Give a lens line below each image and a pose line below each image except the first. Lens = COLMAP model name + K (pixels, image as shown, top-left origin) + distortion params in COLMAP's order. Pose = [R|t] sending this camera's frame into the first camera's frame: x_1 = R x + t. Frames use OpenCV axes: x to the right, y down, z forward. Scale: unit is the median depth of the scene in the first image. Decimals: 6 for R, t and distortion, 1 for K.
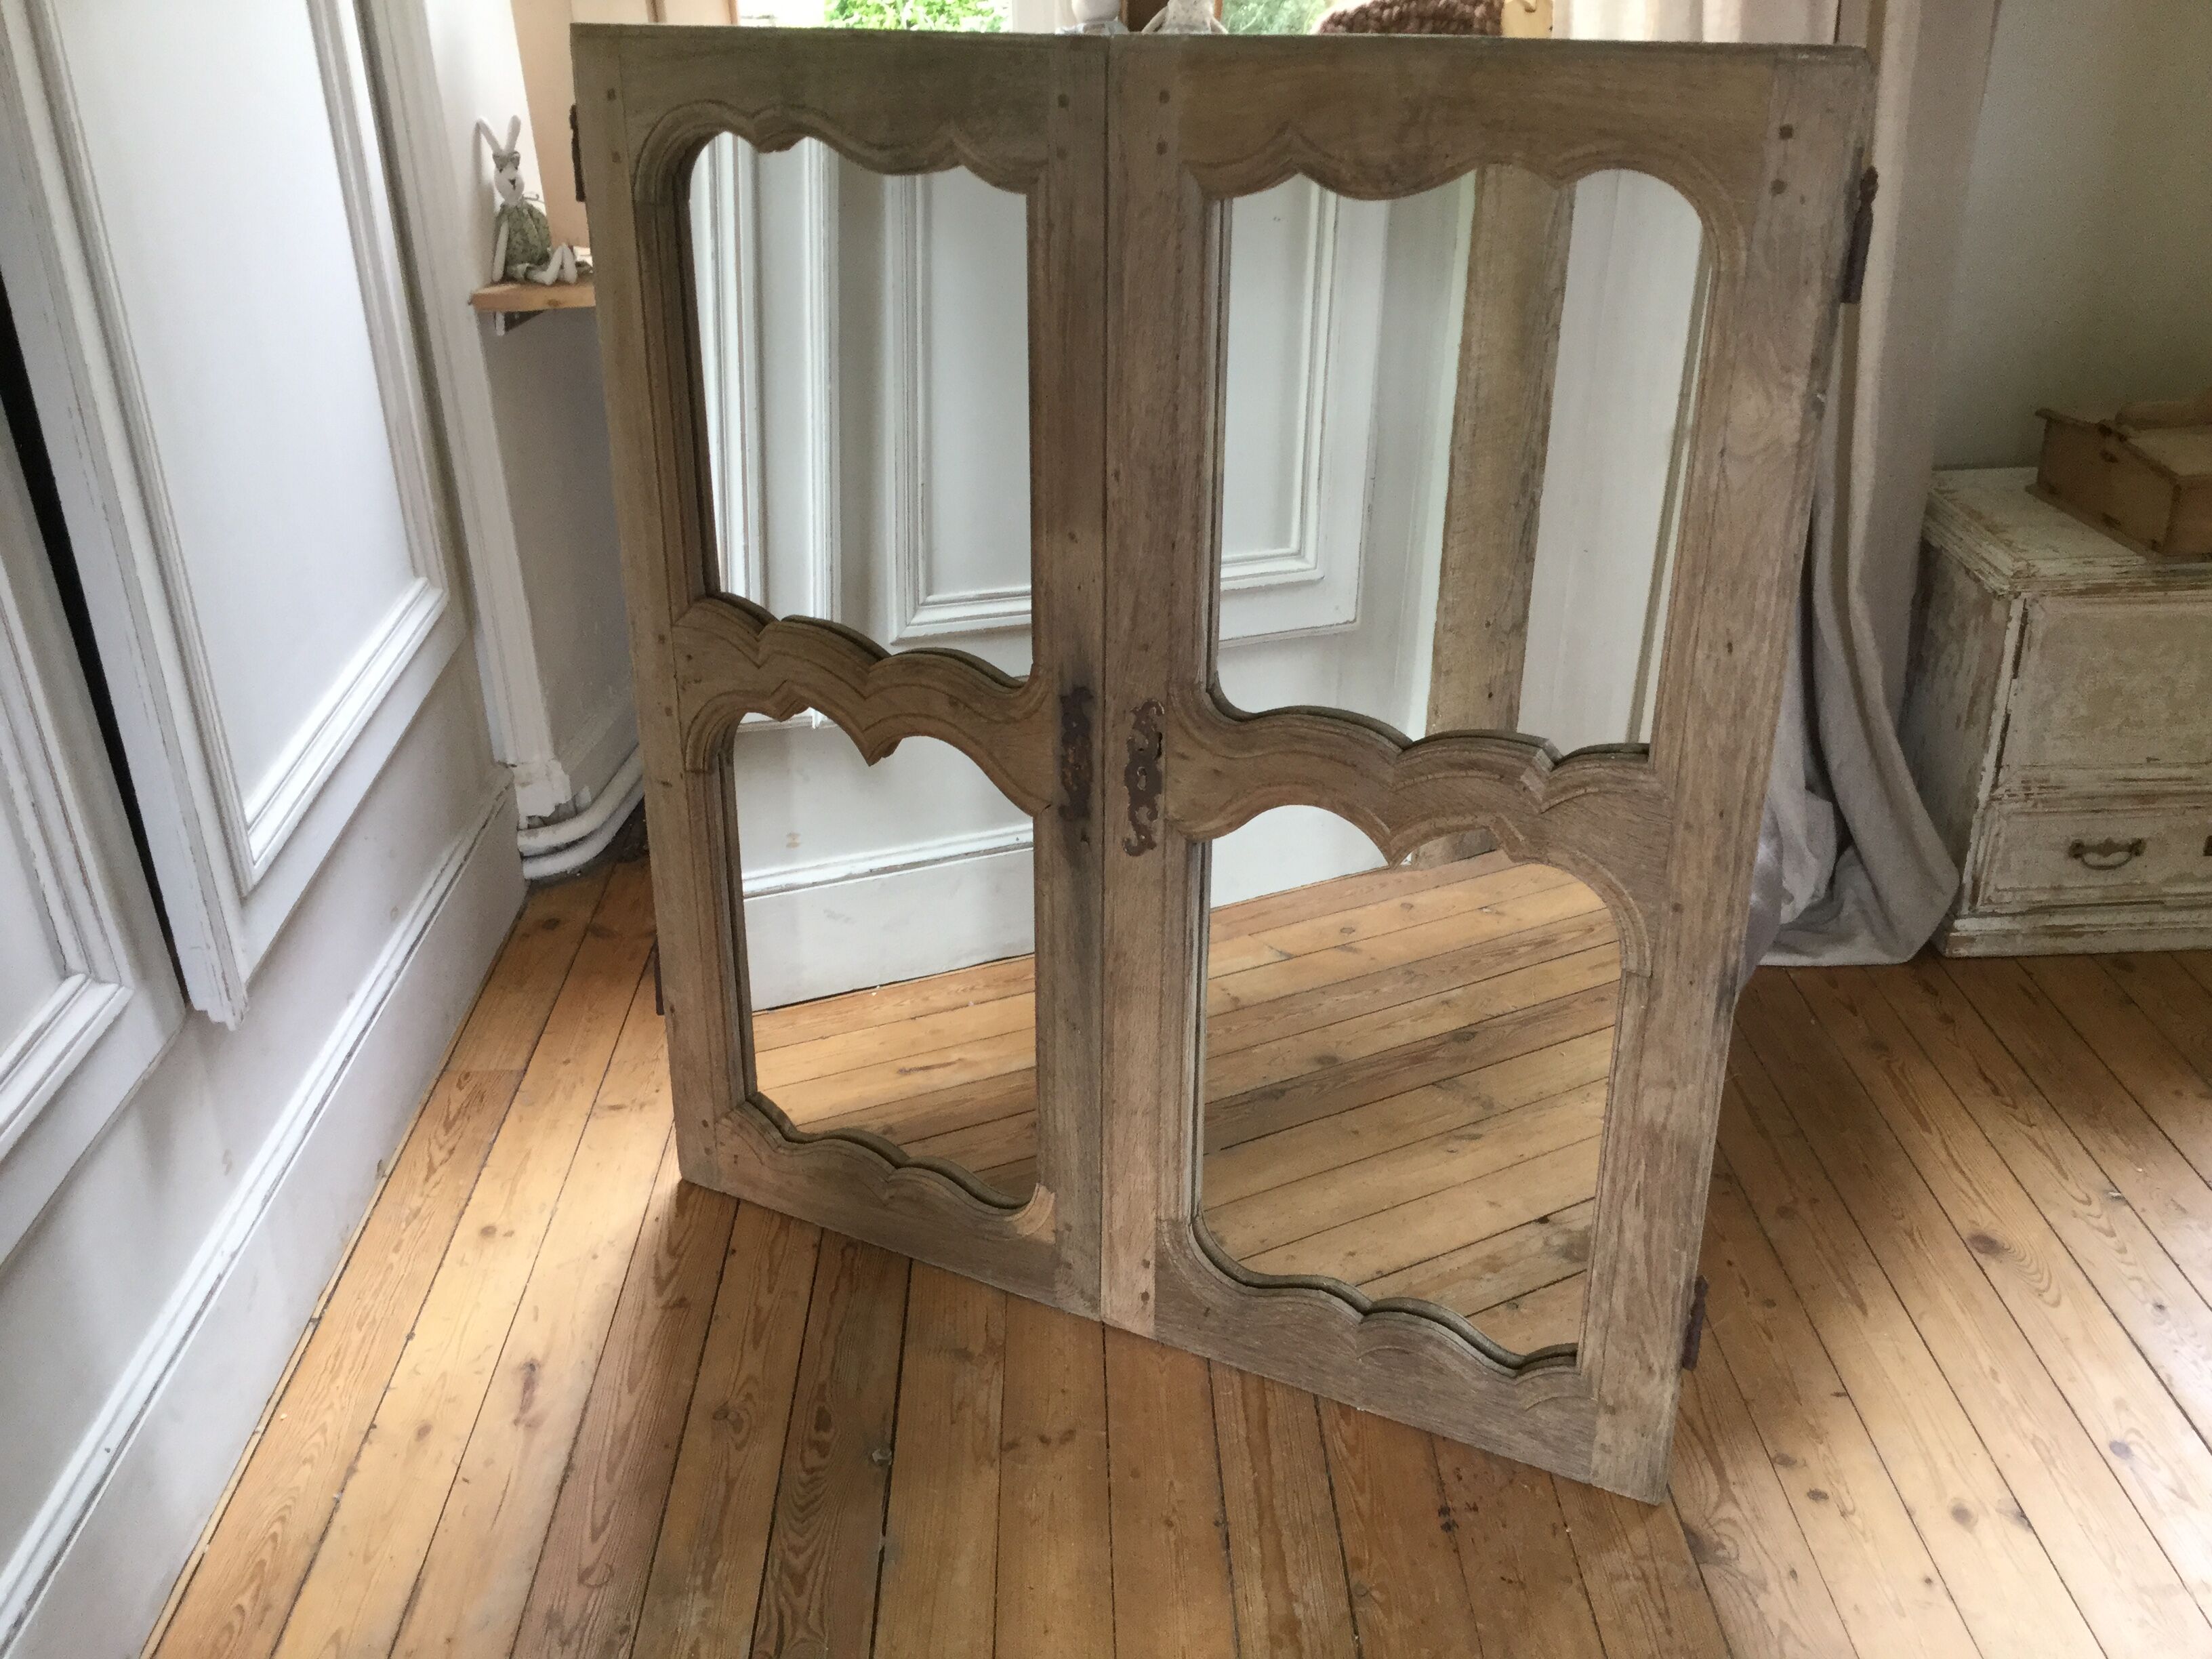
lens RADIAL K [[1978.6, 0, 1111.2], [0, 1978.6, 834.3], [0, 0, 1]] dist [0.062694, -0.114996]
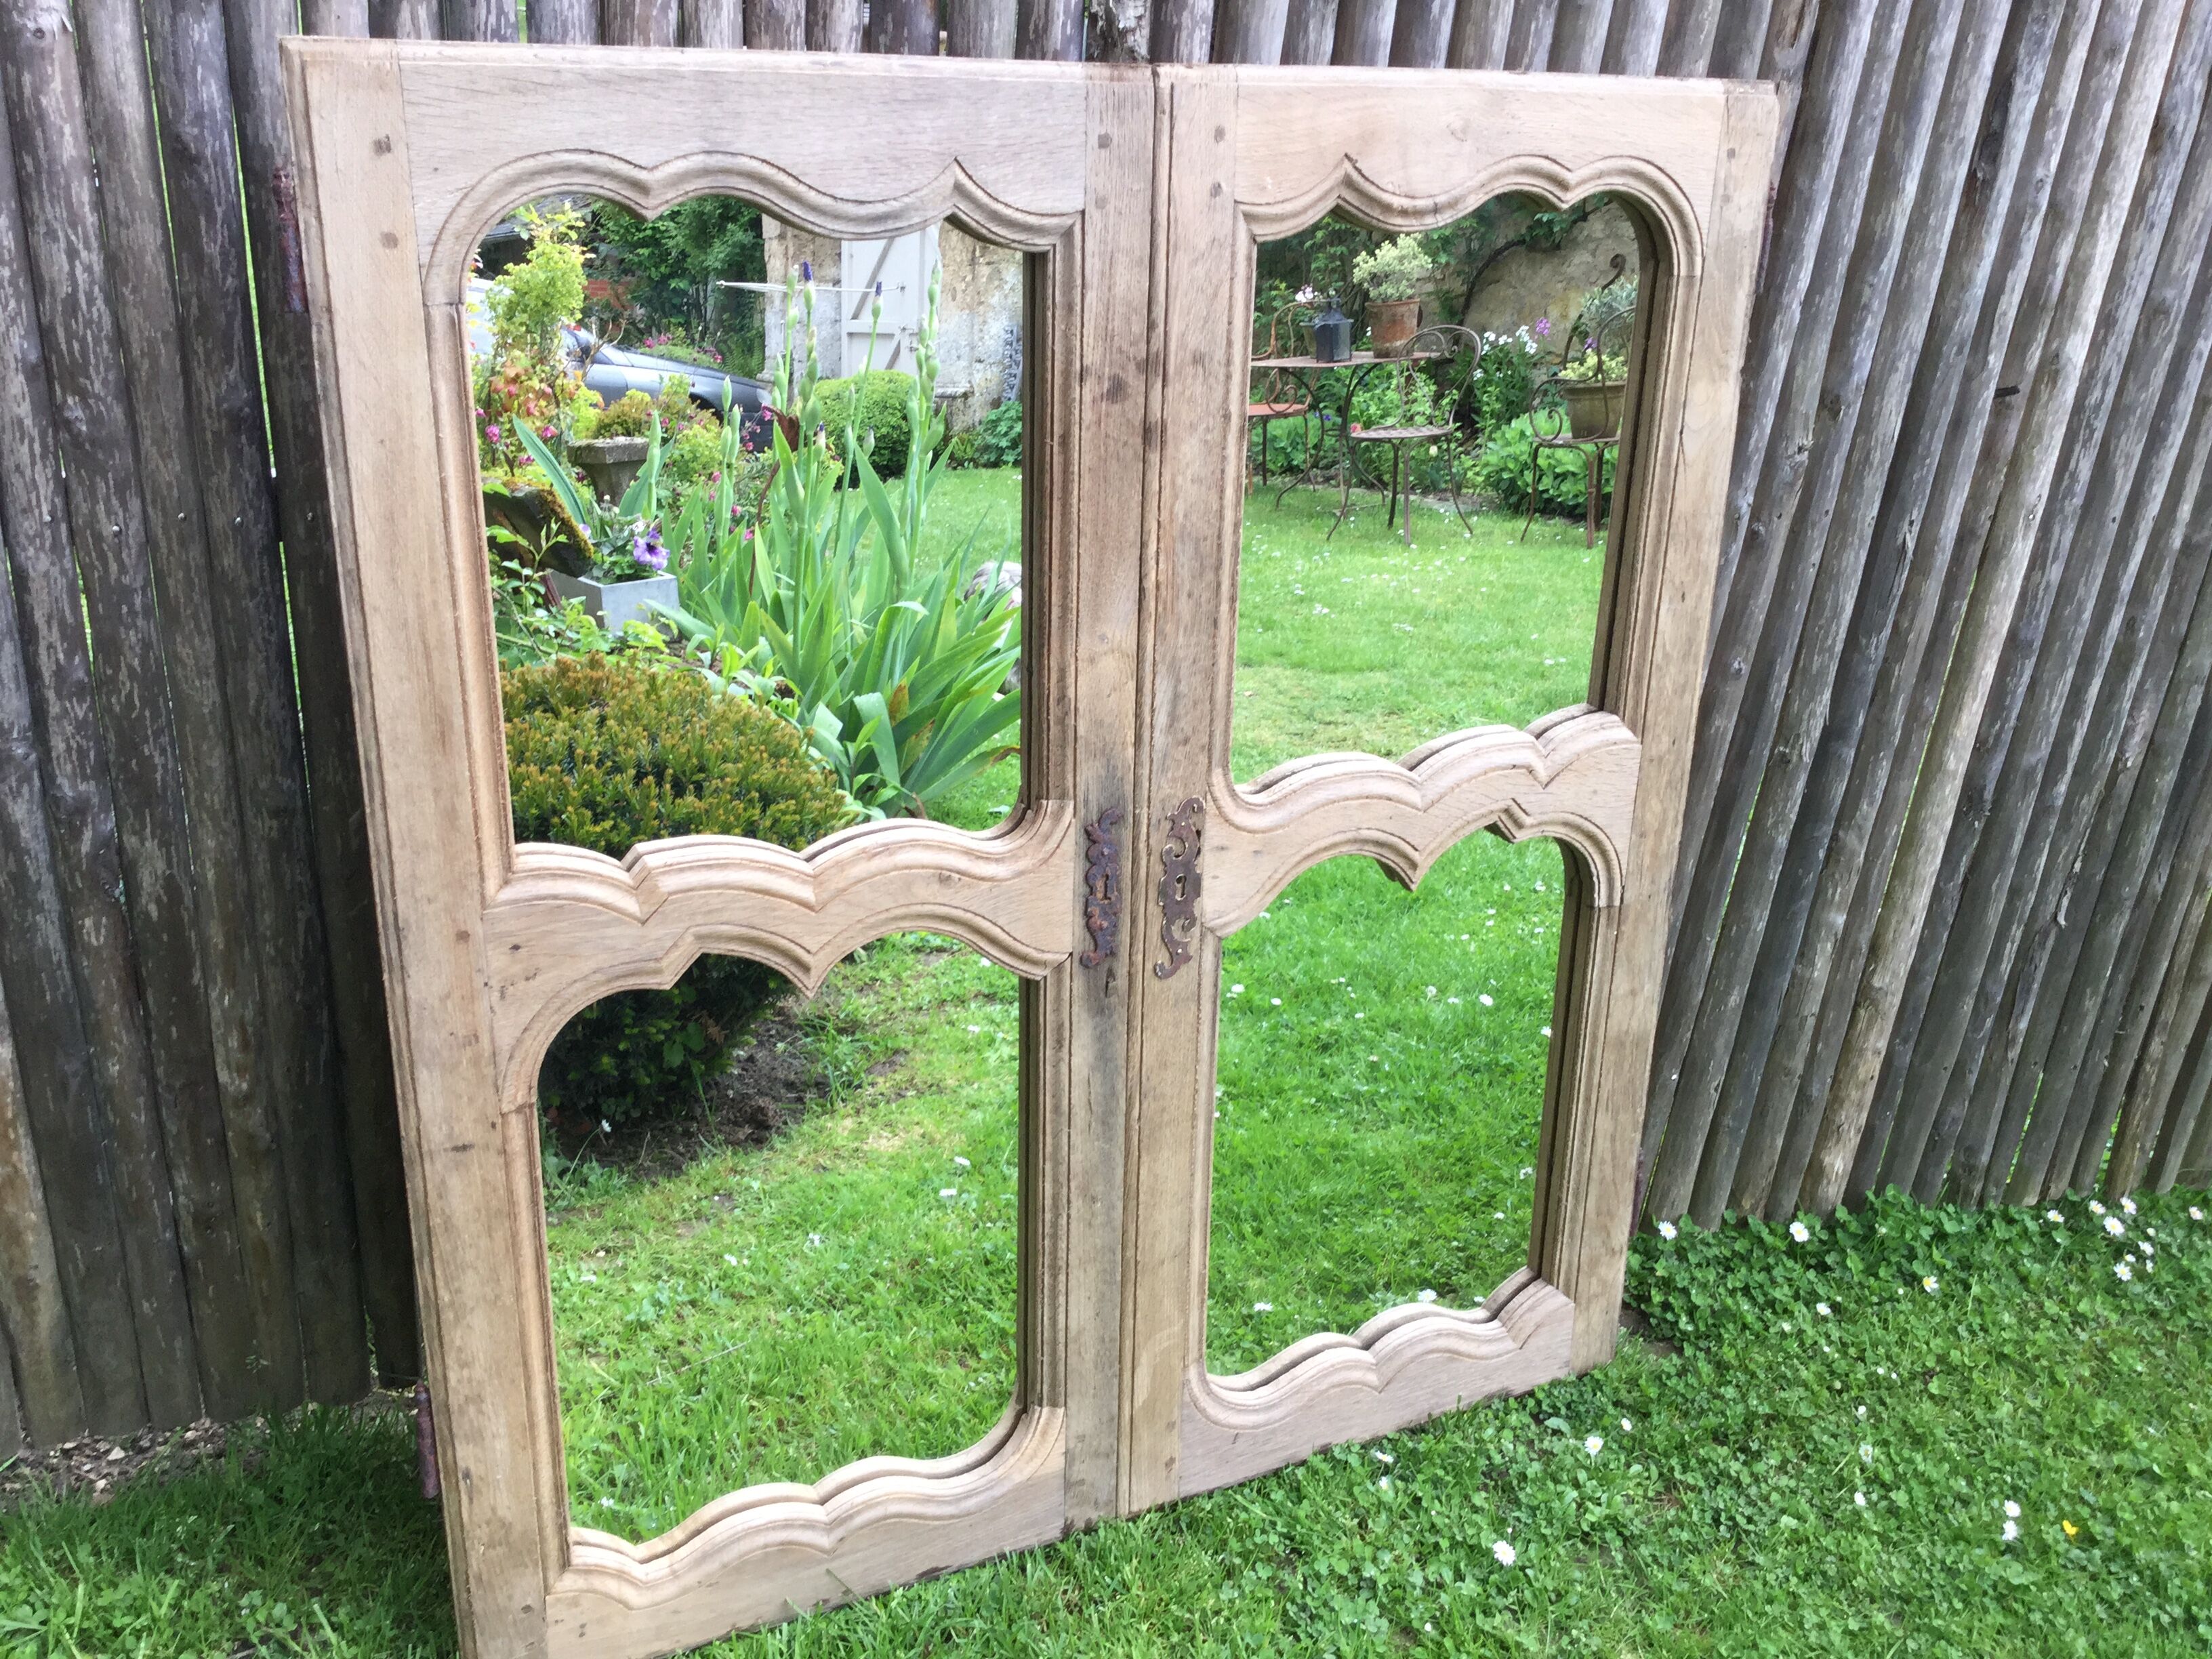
lens RADIAL K [[1978.6, 0, 1121.7], [0, 1978.6, 834.9], [0, 0, 1]] dist [0.062694, -0.114996]
pose [[0.597022, -0.267556, 0.756293, -0.678137], [0.302607, 0.948210, 0.096571, -0.146743], [-0.742963, 0.171204, 0.647067, 0.436465]]
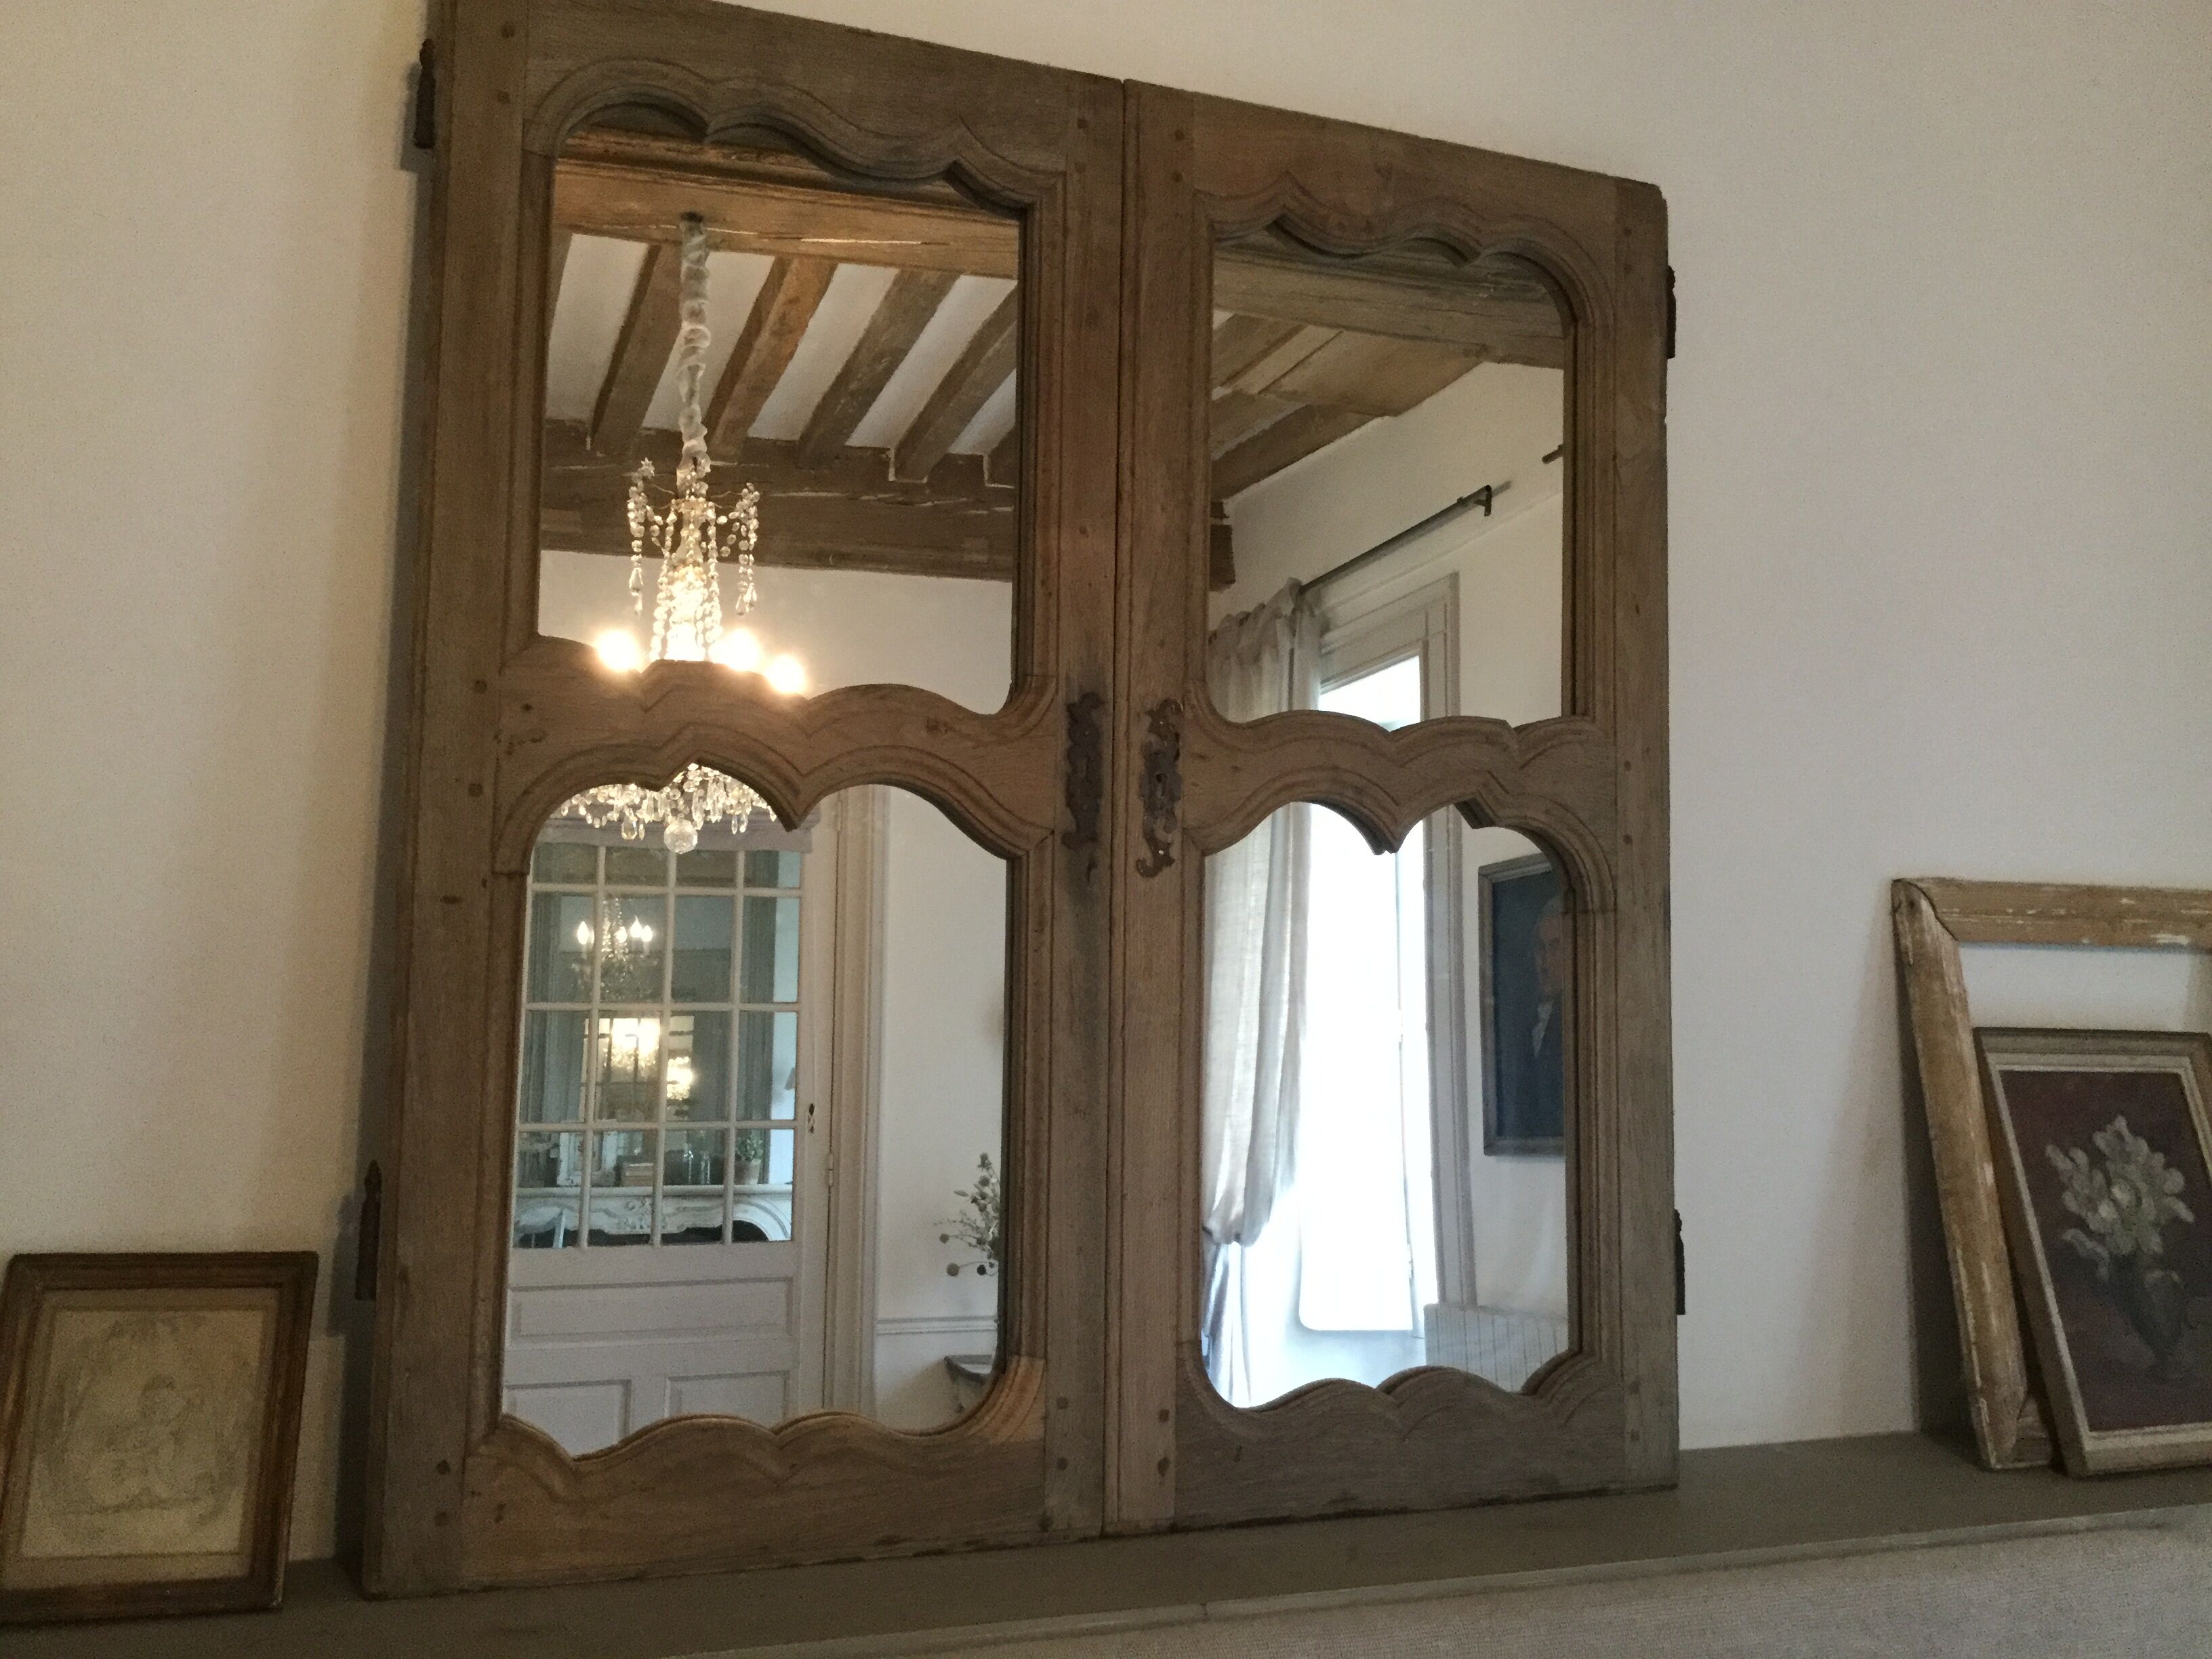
lens RADIAL K [[1978.6, 0, 1104.3], [0, 1978.6, 852.8], [0, 0, 1]] dist [0.062694, -0.114996]
pose [[0.655215, 0.075502, 0.751660, -0.713168], [0.291914, 0.892403, -0.344098, 0.319499], [-0.696764, 0.444878, 0.562675, 0.505174]]
